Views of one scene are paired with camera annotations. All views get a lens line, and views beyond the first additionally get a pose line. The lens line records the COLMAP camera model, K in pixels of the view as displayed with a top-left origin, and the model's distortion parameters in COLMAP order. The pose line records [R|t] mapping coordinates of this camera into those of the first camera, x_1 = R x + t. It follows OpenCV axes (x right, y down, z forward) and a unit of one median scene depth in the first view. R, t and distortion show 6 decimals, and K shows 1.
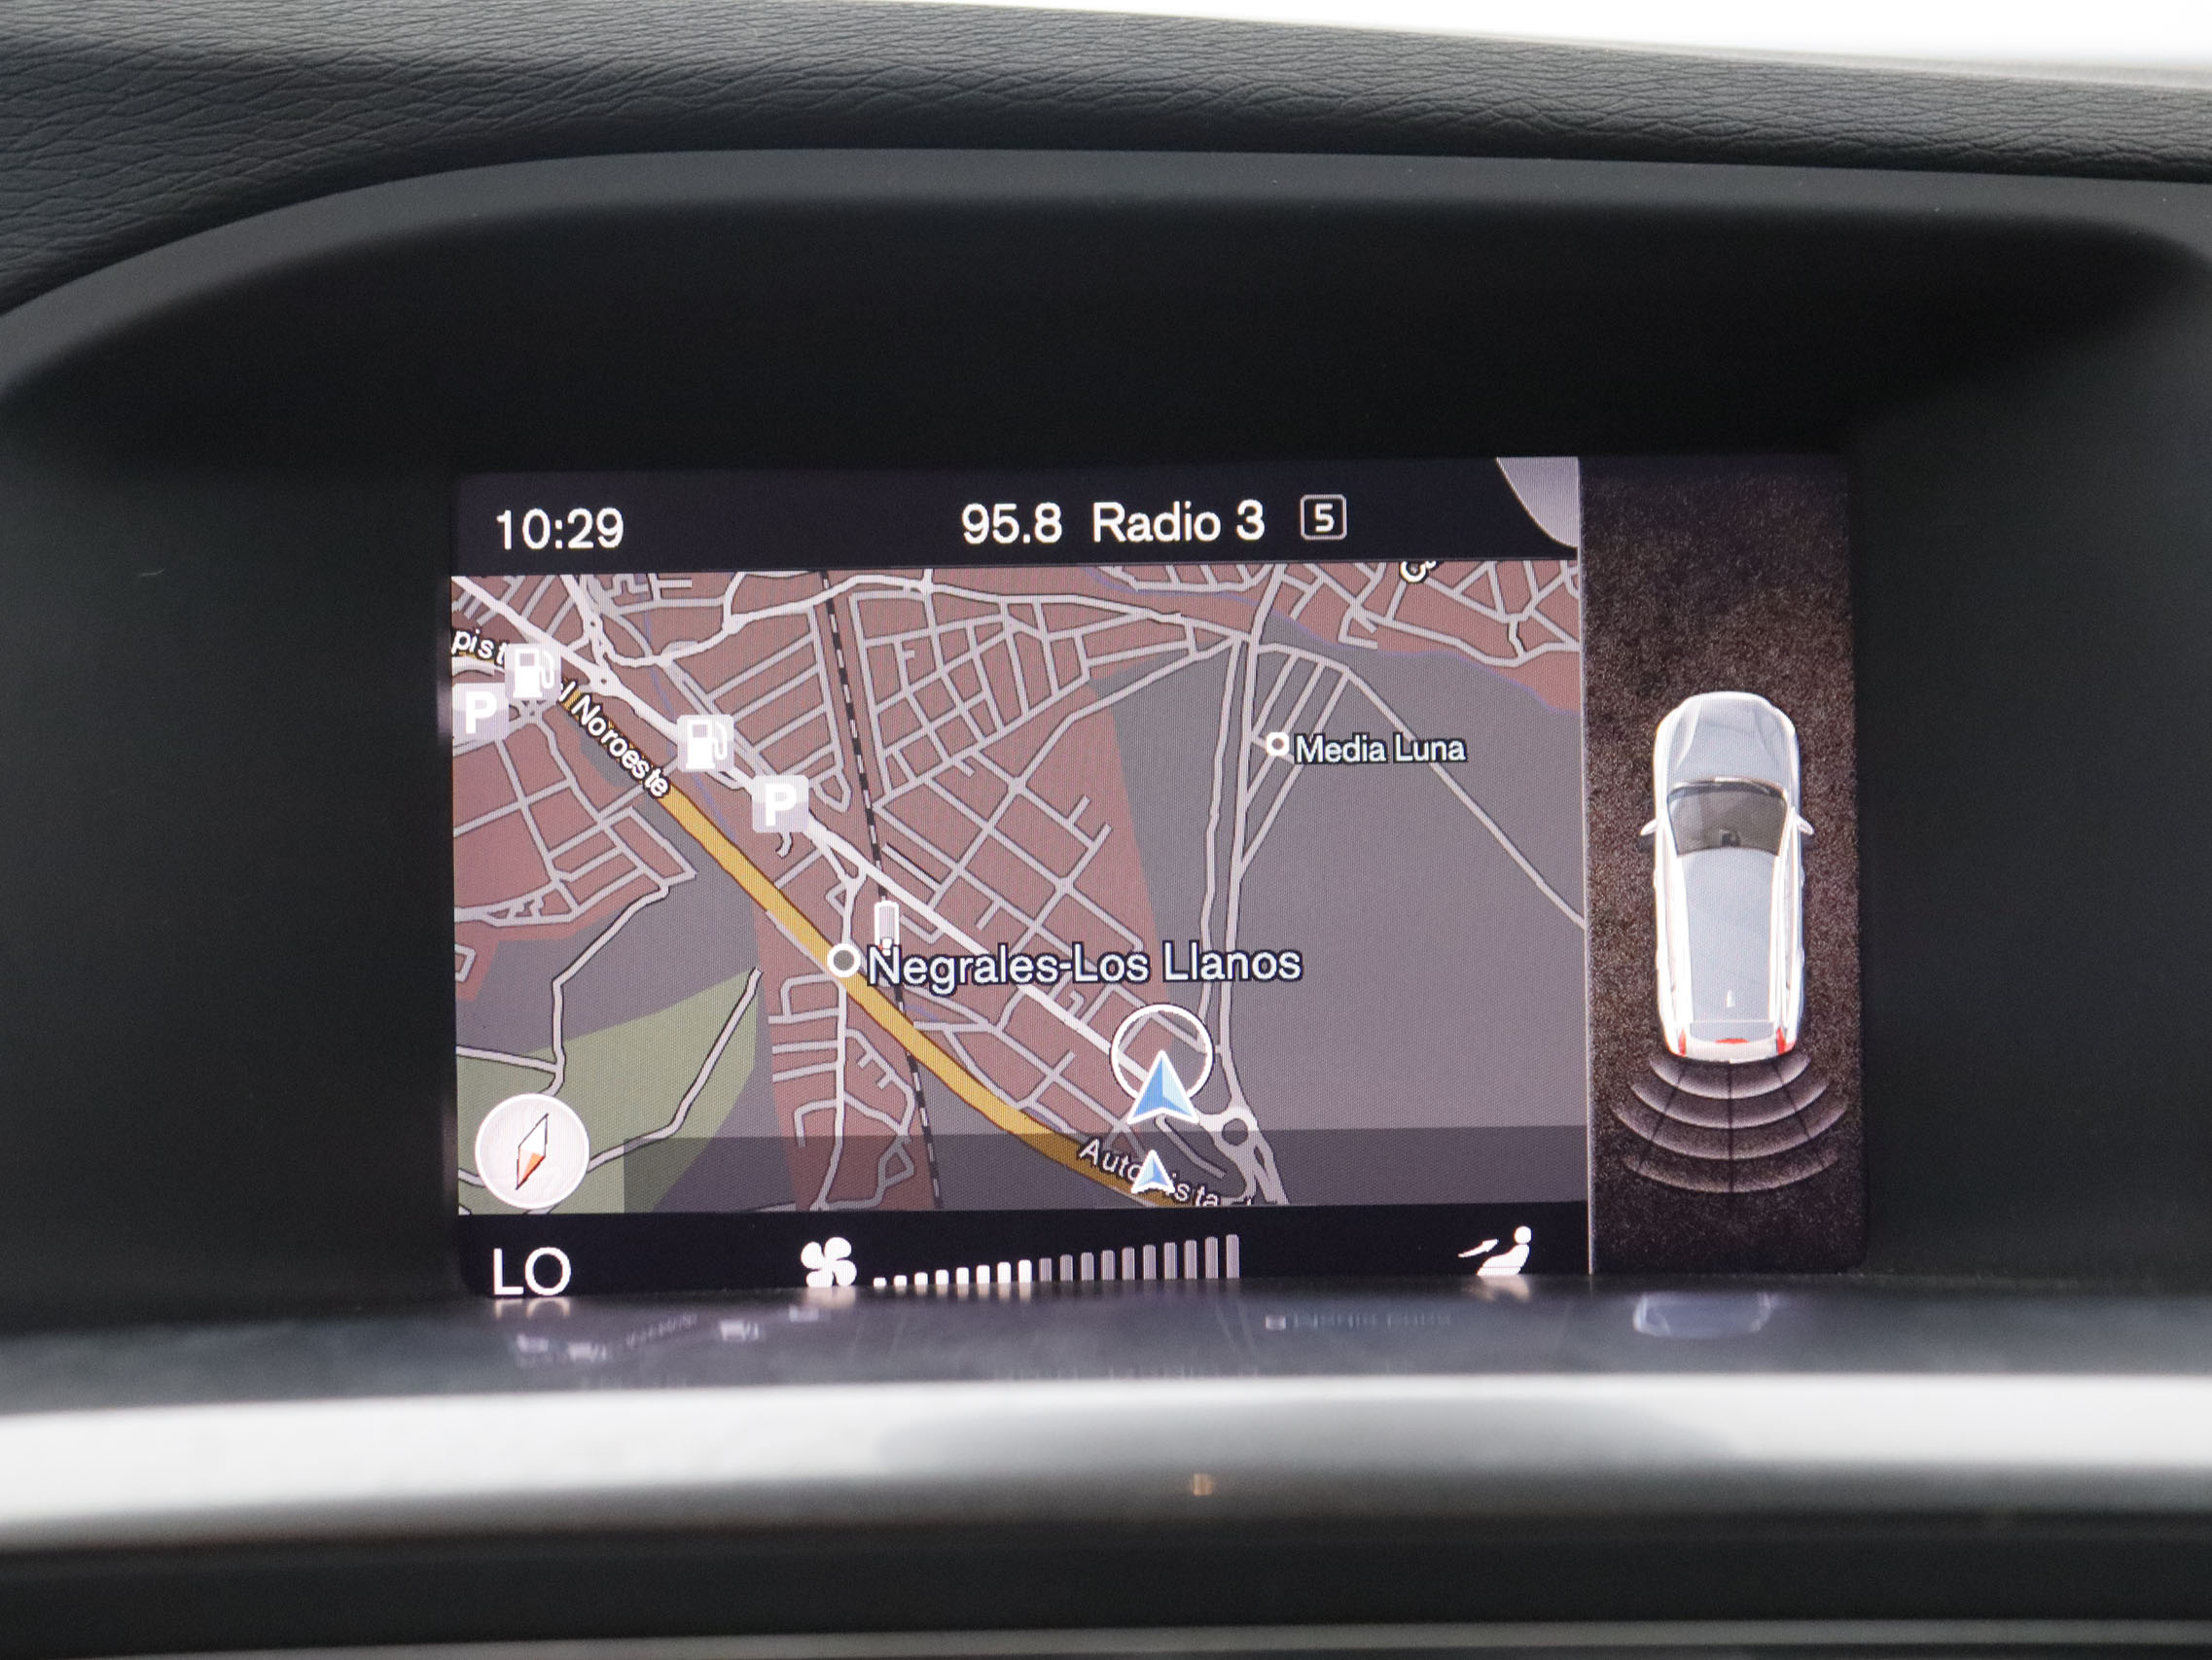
lens RADIAL K [[2947.1, 0, 1139.5], [0, 2947.1, 808.8], [0, 0, 1]] dist [-0.062292, 0.000000]
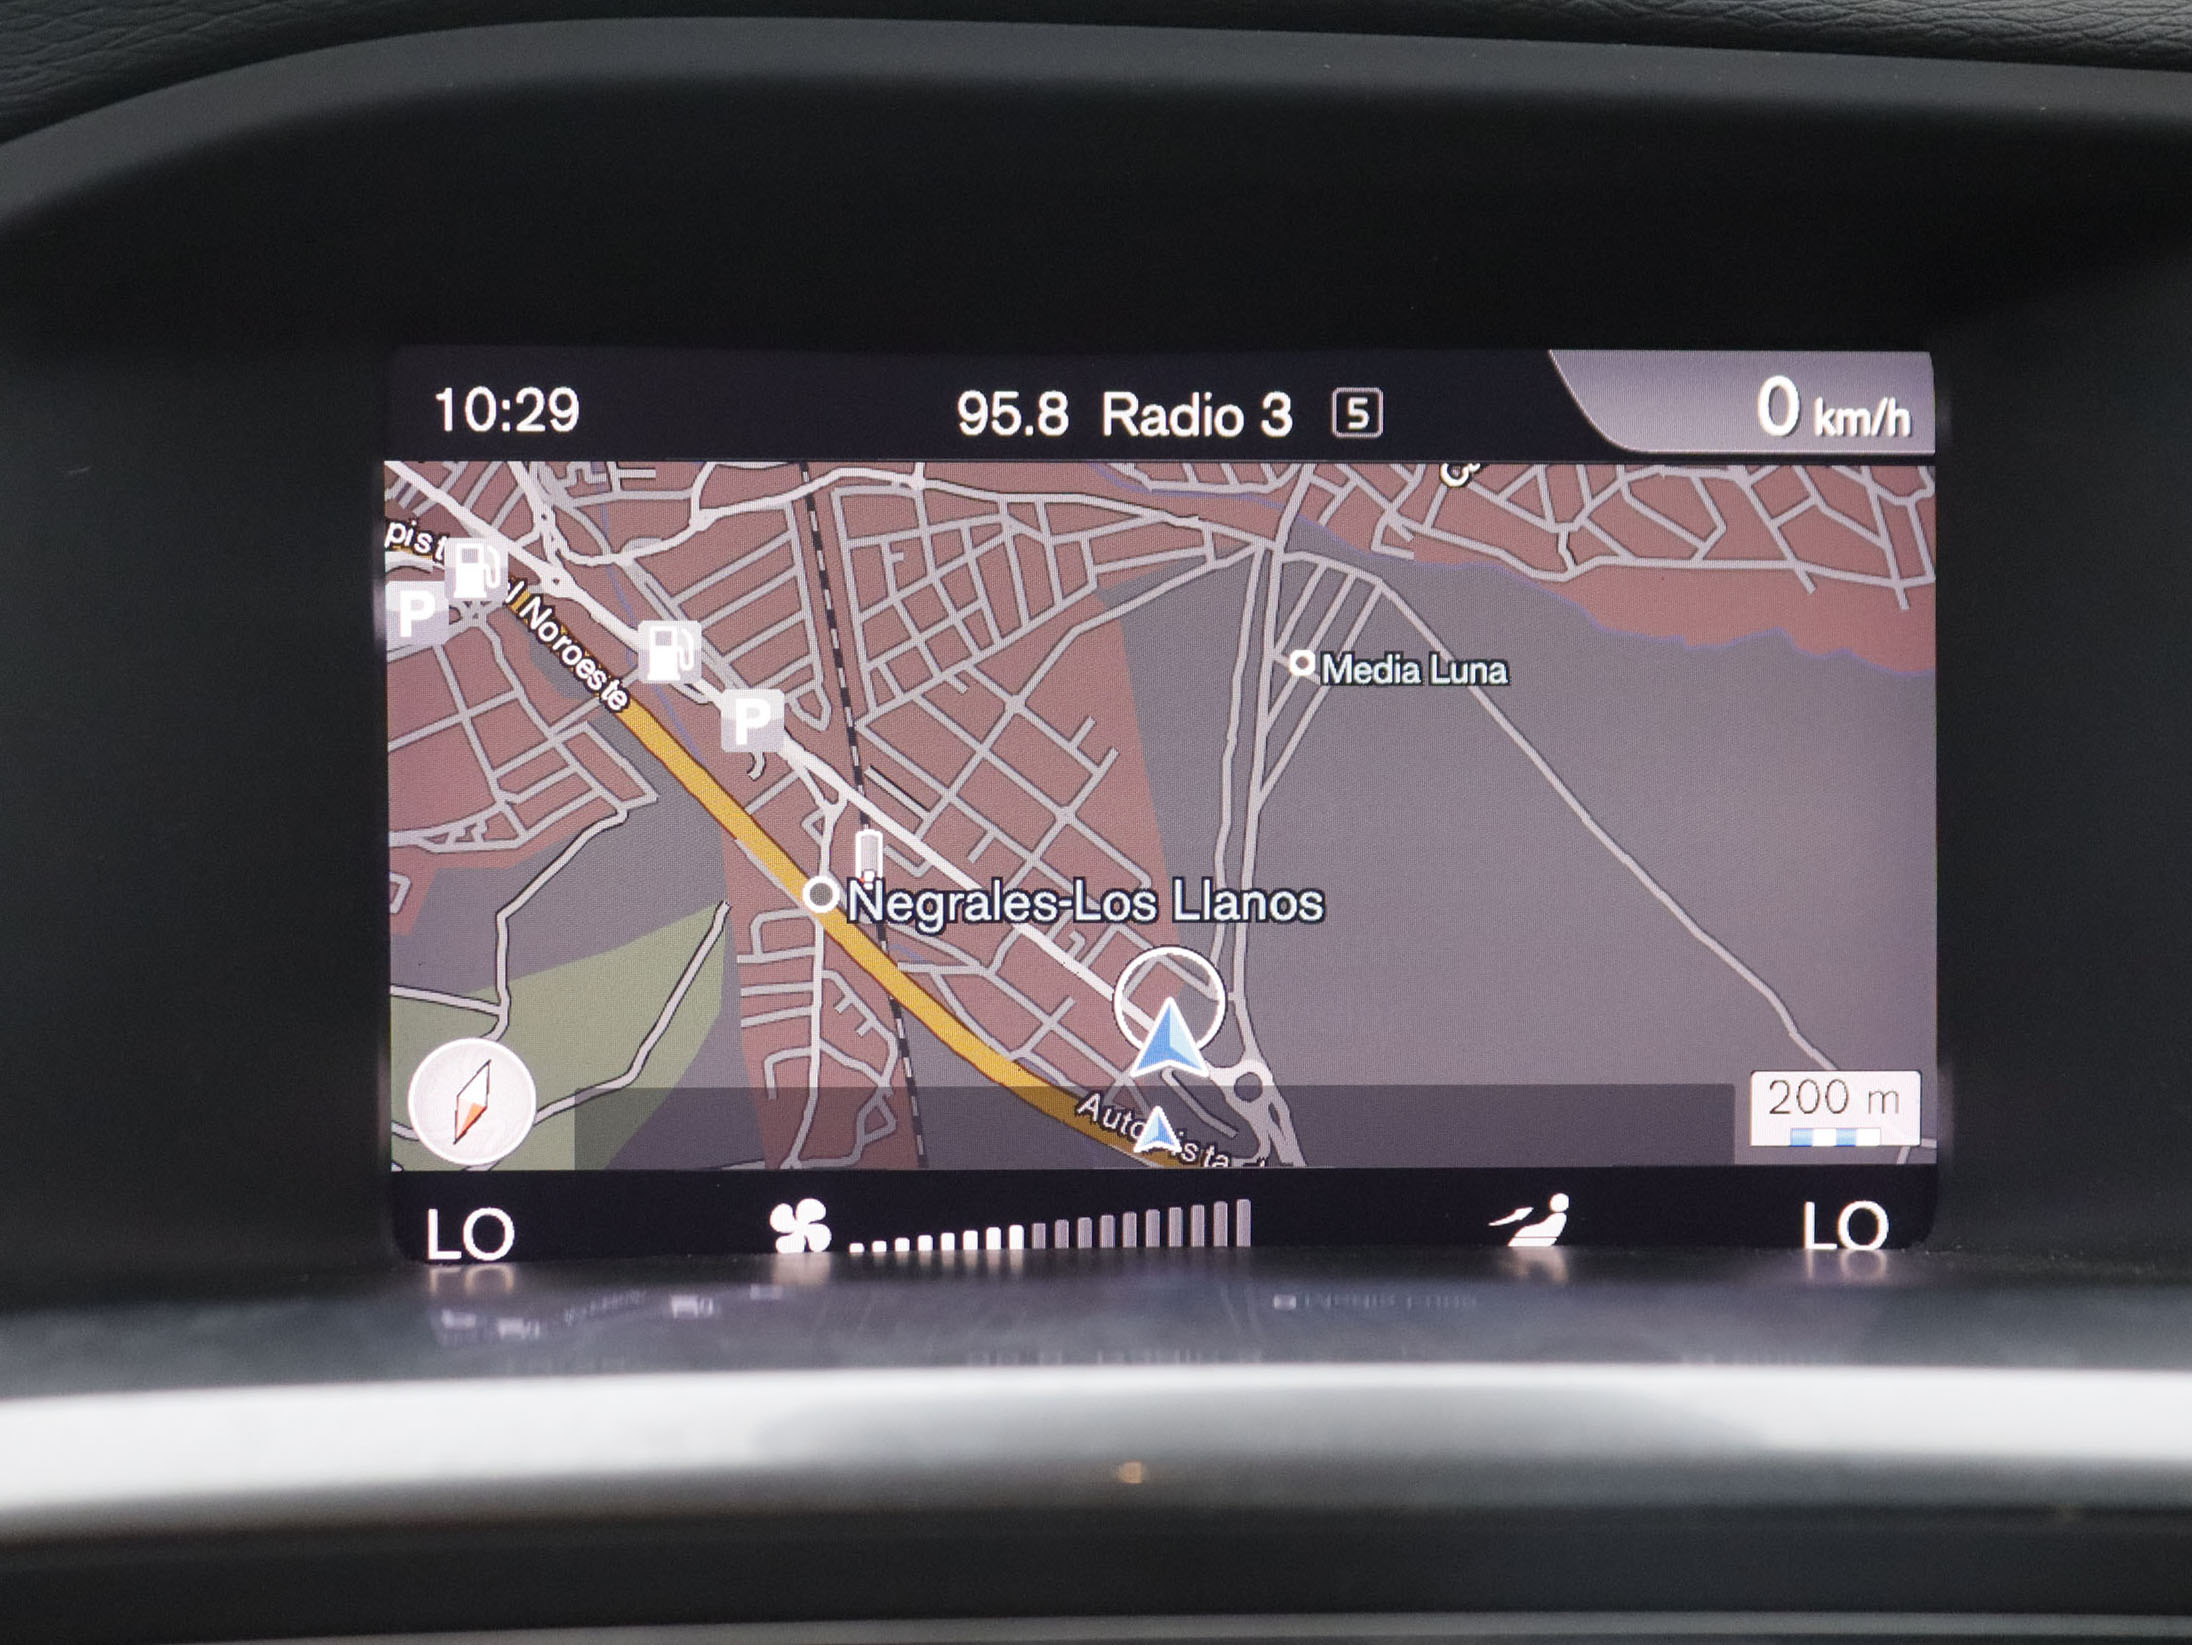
lens RADIAL K [[4178.4, 0, 1100.9], [0, 4178.4, 752.8], [0, 0, 1]] dist [0.018312, 0.000000]
pose [[0.998727, 0.014143, 0.048417, -0.082541], [-0.016771, 0.998384, 0.054300, -0.067600], [-0.047571, -0.055043, 0.997350, -0.303651]]
